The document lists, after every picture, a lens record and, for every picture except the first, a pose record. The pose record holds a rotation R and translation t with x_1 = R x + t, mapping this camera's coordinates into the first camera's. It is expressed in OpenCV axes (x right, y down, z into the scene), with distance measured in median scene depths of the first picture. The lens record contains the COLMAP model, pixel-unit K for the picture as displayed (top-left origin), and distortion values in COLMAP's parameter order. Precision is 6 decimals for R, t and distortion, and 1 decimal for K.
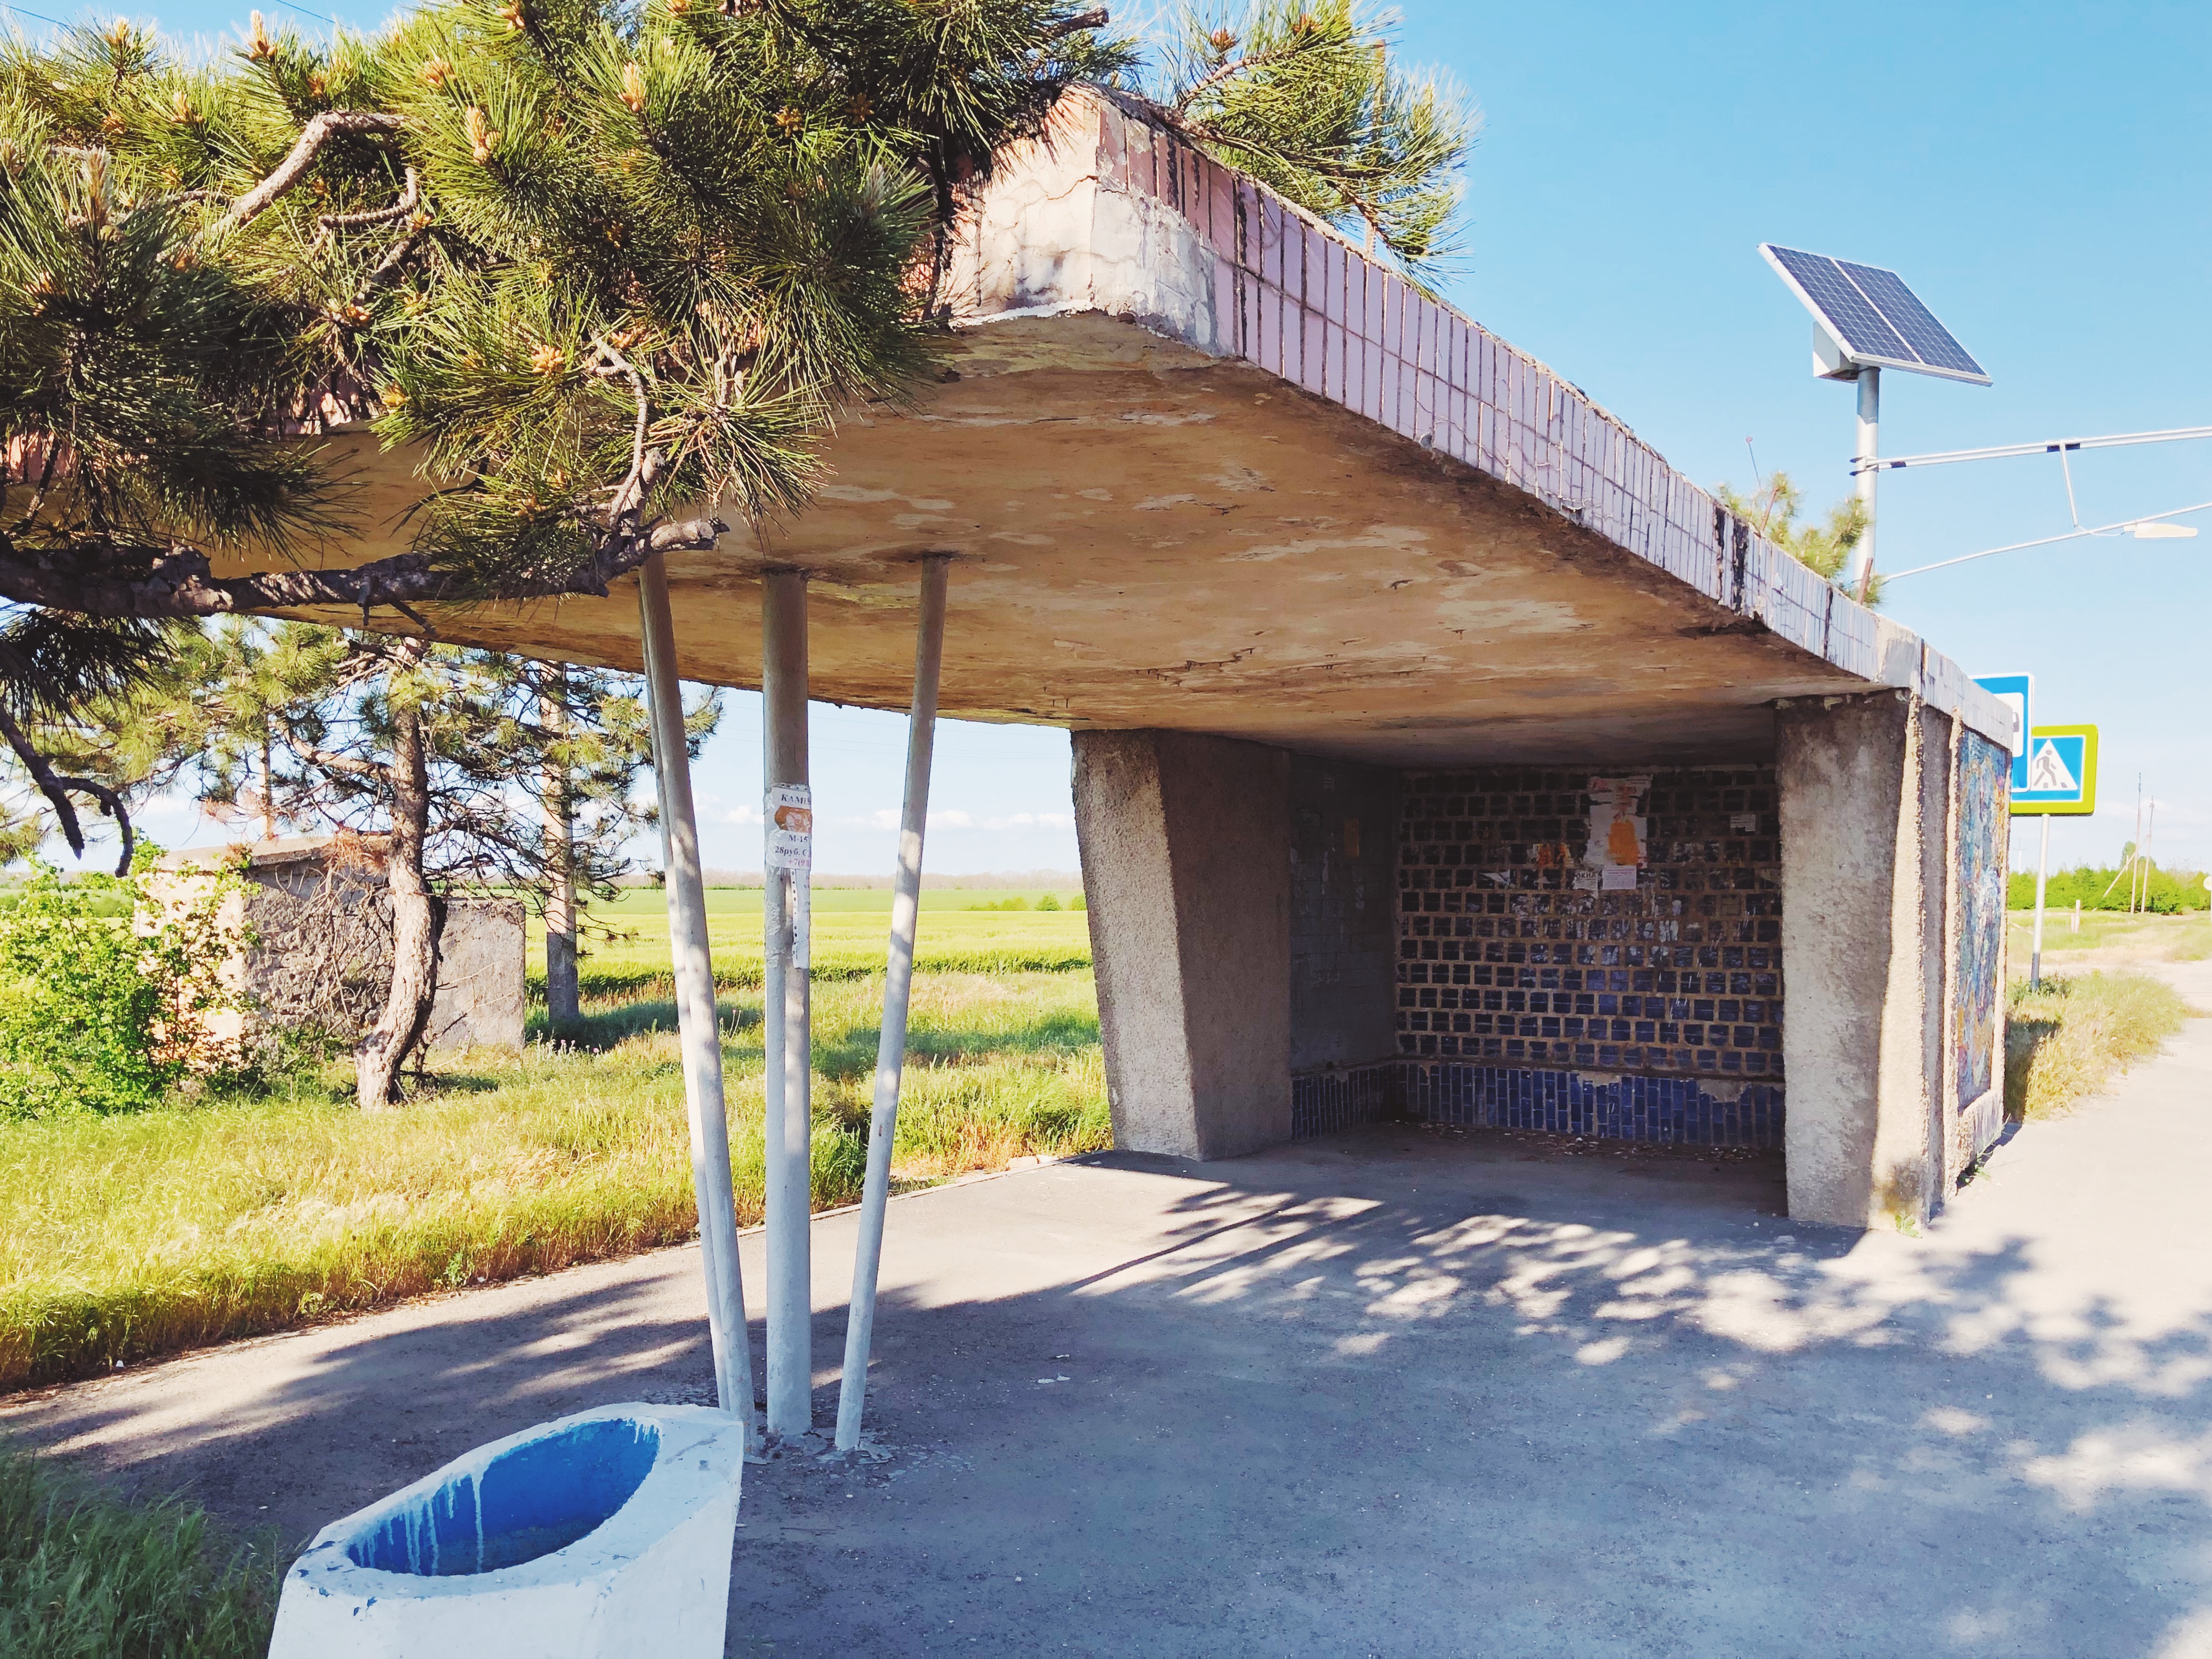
lens RADIAL K [[1905.7, 0, 1099.1], [0, 1905.7, 985.1], [0, 0, 1]] dist [0.073626, -0.149424]
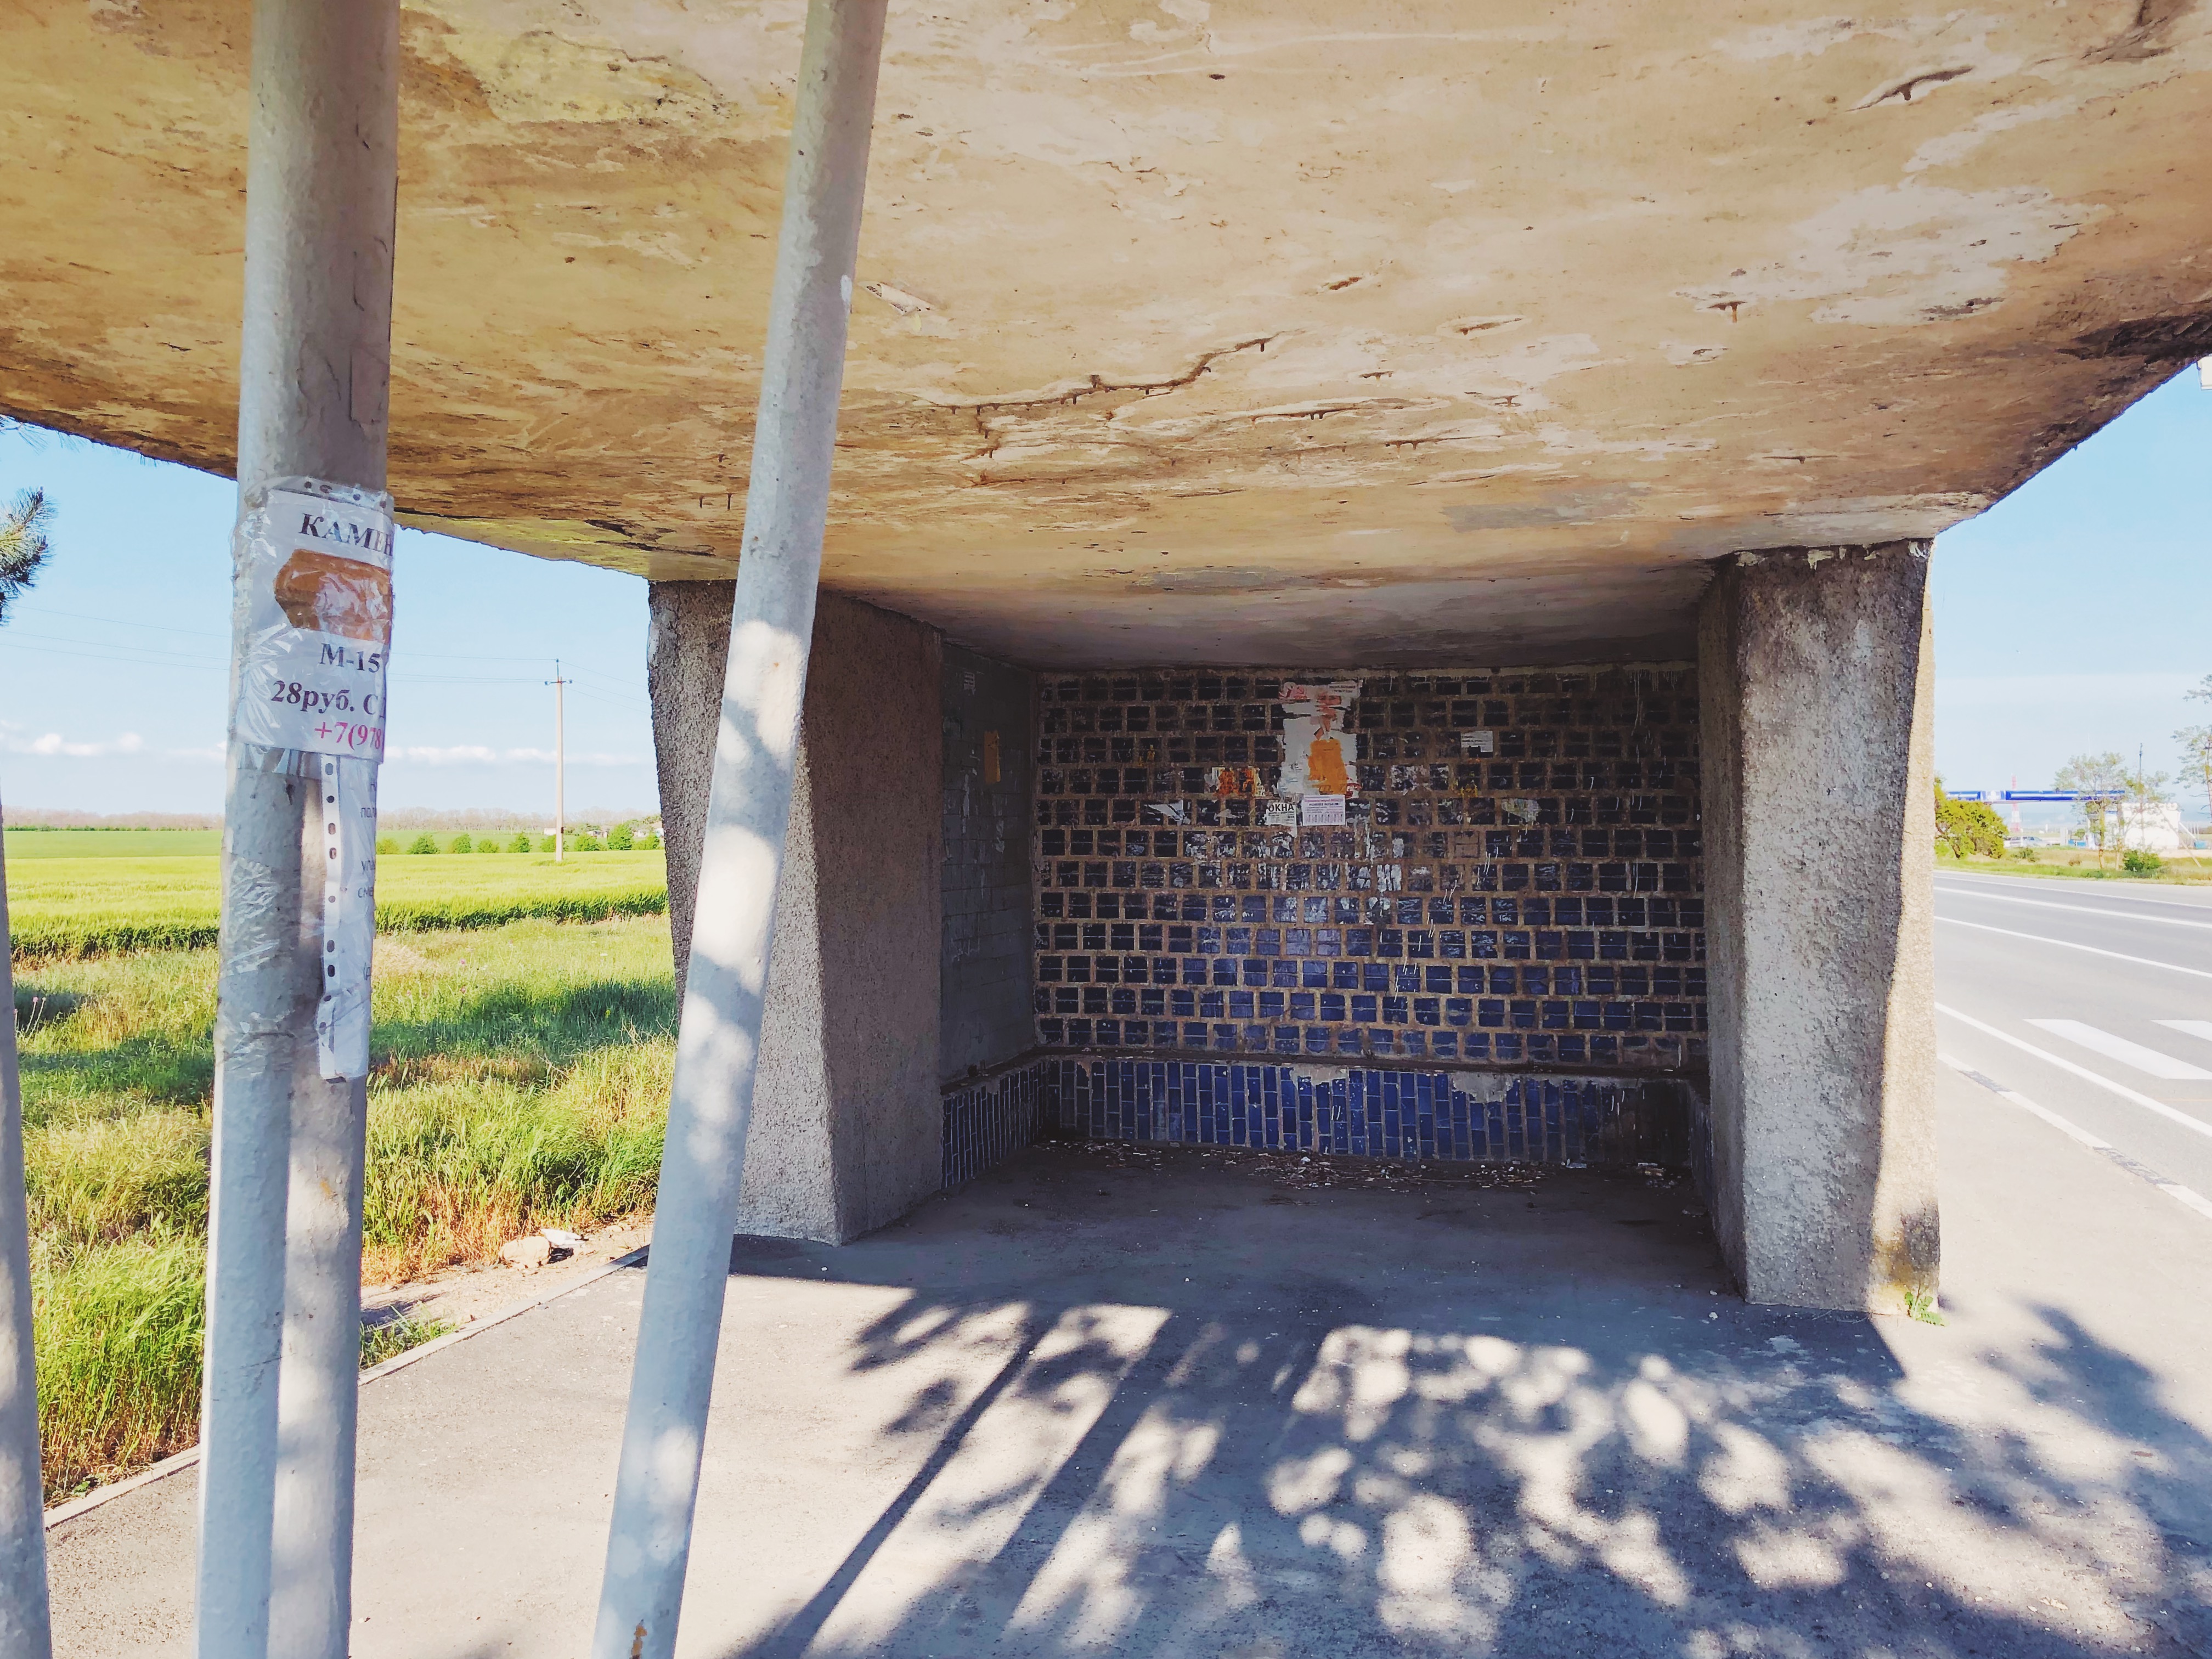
lens RADIAL K [[1905.7, 0, 1101.9], [0, 1905.7, 686.2], [0, 0, 1]] dist [0.073626, -0.149424]
pose [[0.950072, 0.019375, 0.311428, -0.061303], [0.019450, 0.992452, -0.121080, -0.014033], [-0.311423, 0.121092, 0.942524, 0.294566]]
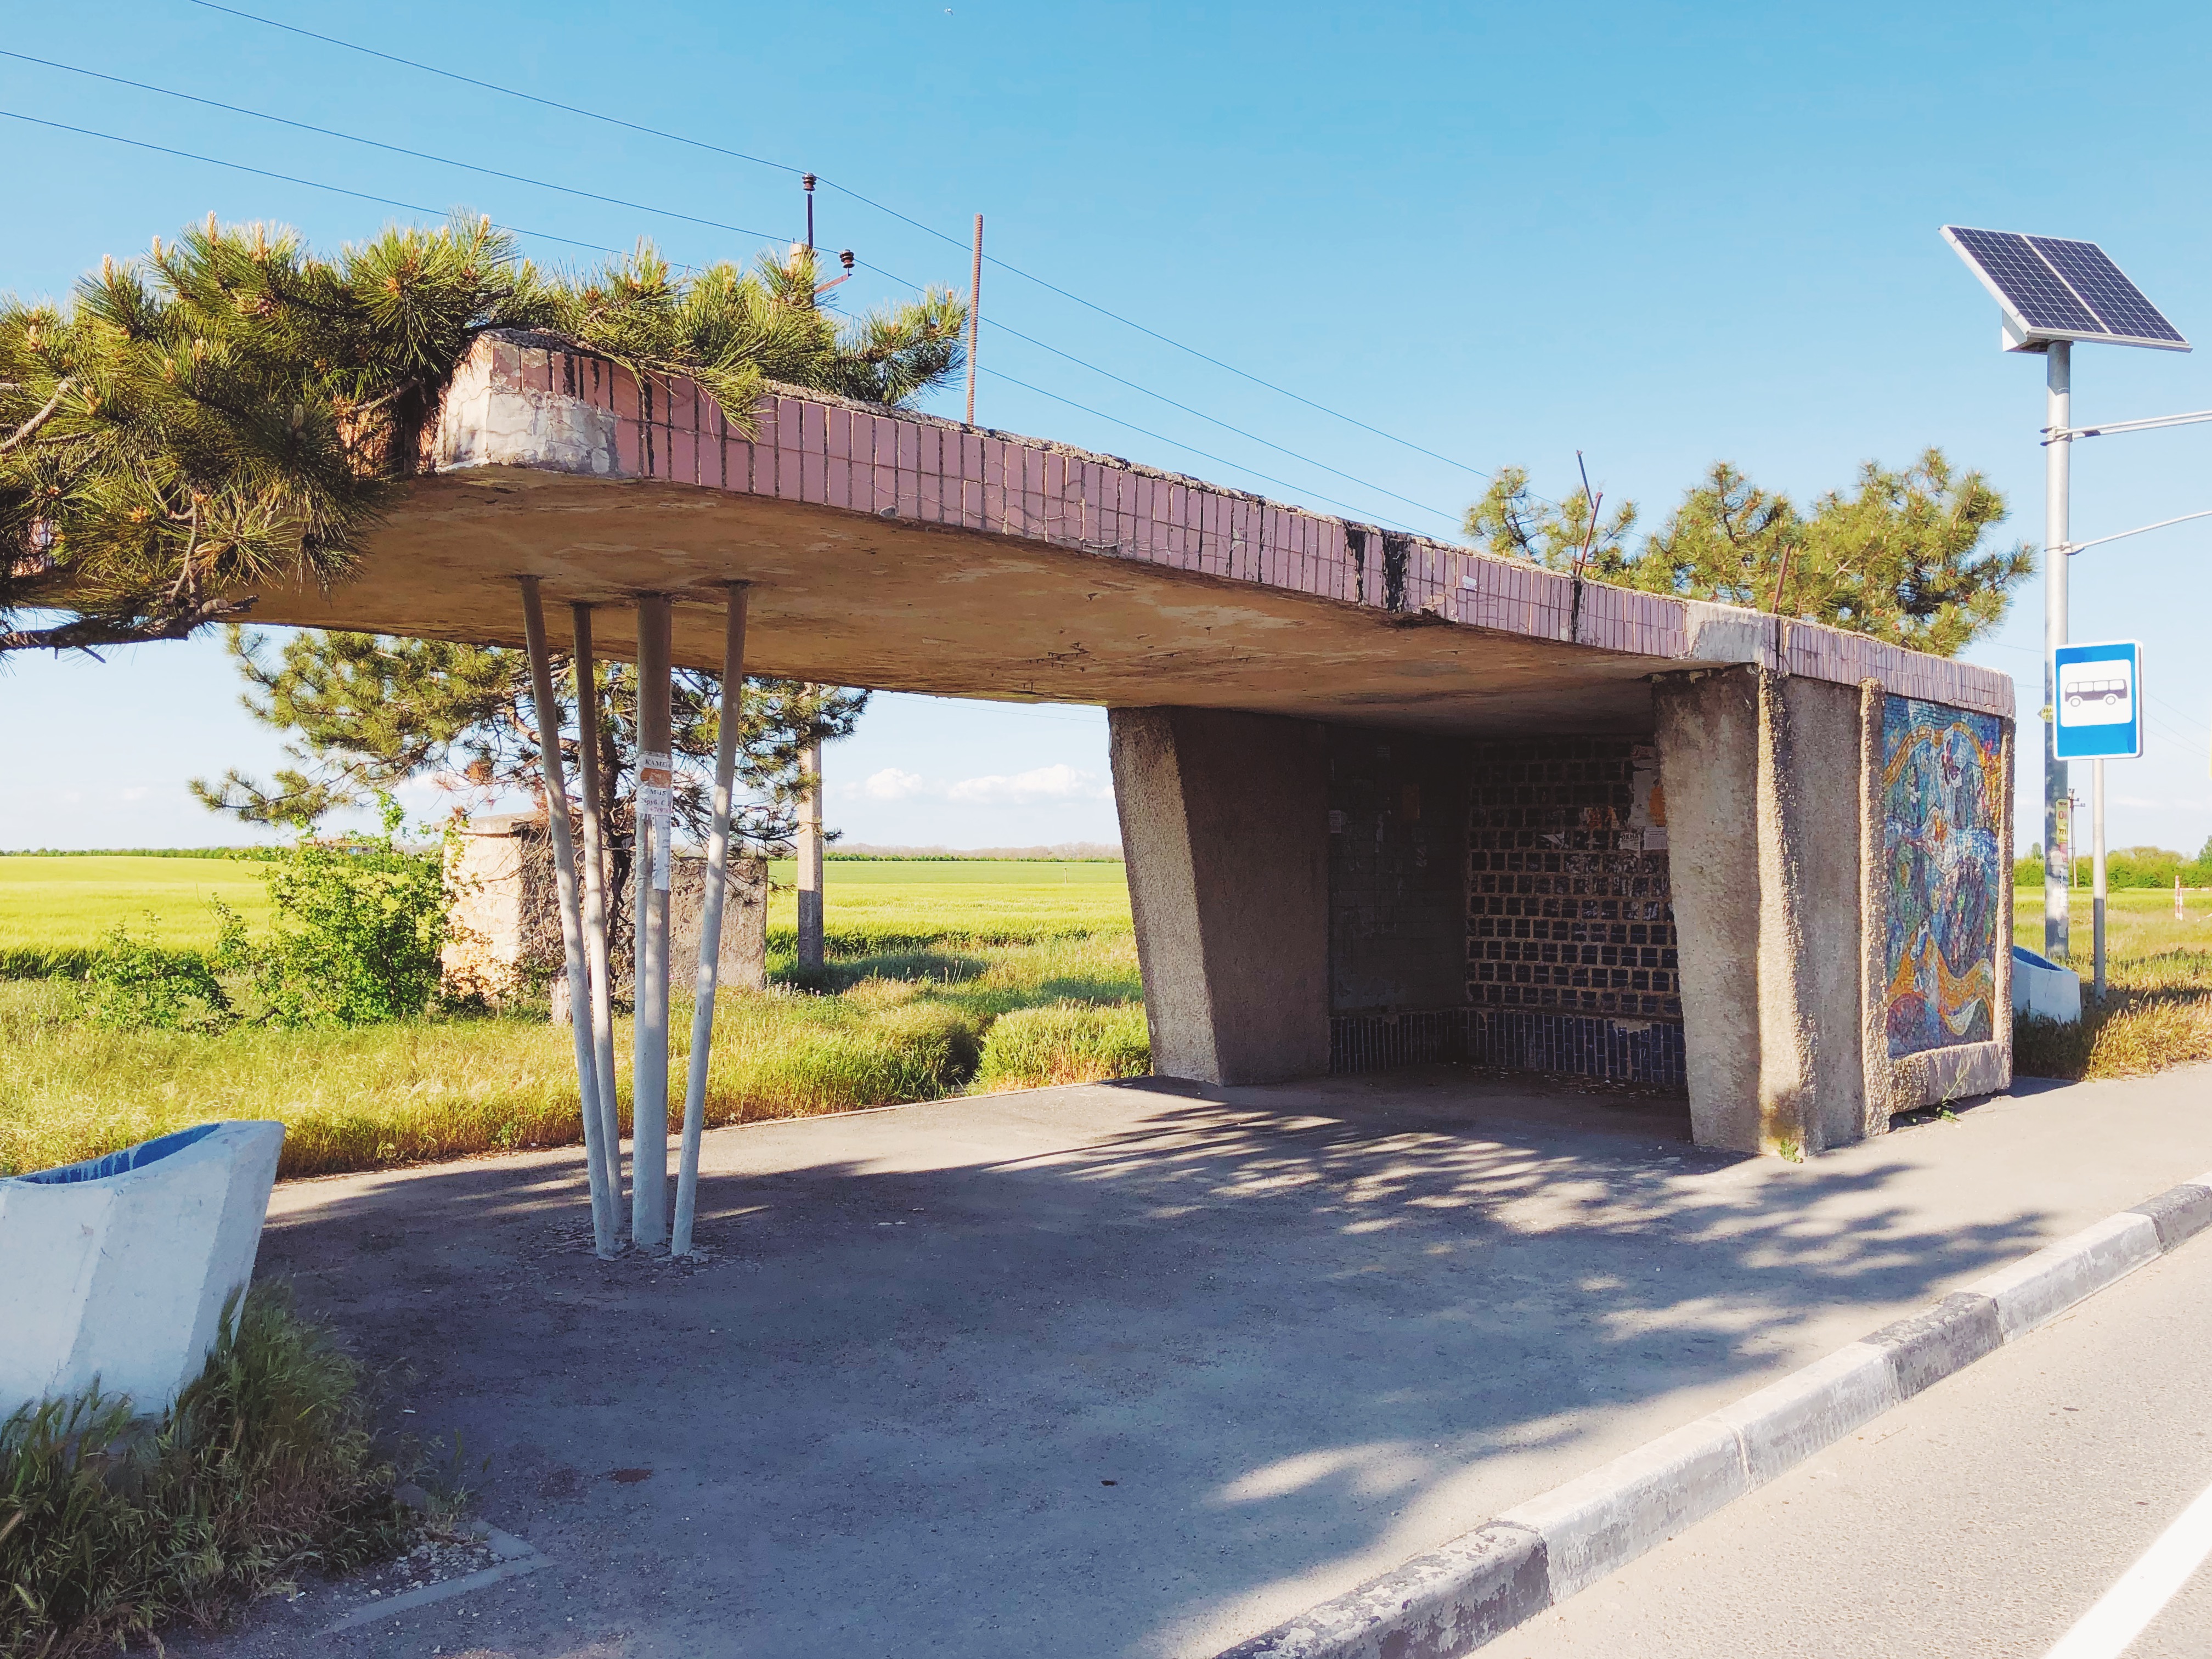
lens RADIAL K [[1905.7, 0, 1105.6], [0, 1905.7, 844.5], [0, 0, 1]] dist [0.073626, -0.149424]
pose [[0.980932, 0.002407, -0.194335, 0.181780], [-0.014172, 0.998147, -0.059173, 0.015445], [0.193832, 0.060799, 0.979149, -0.110925]]
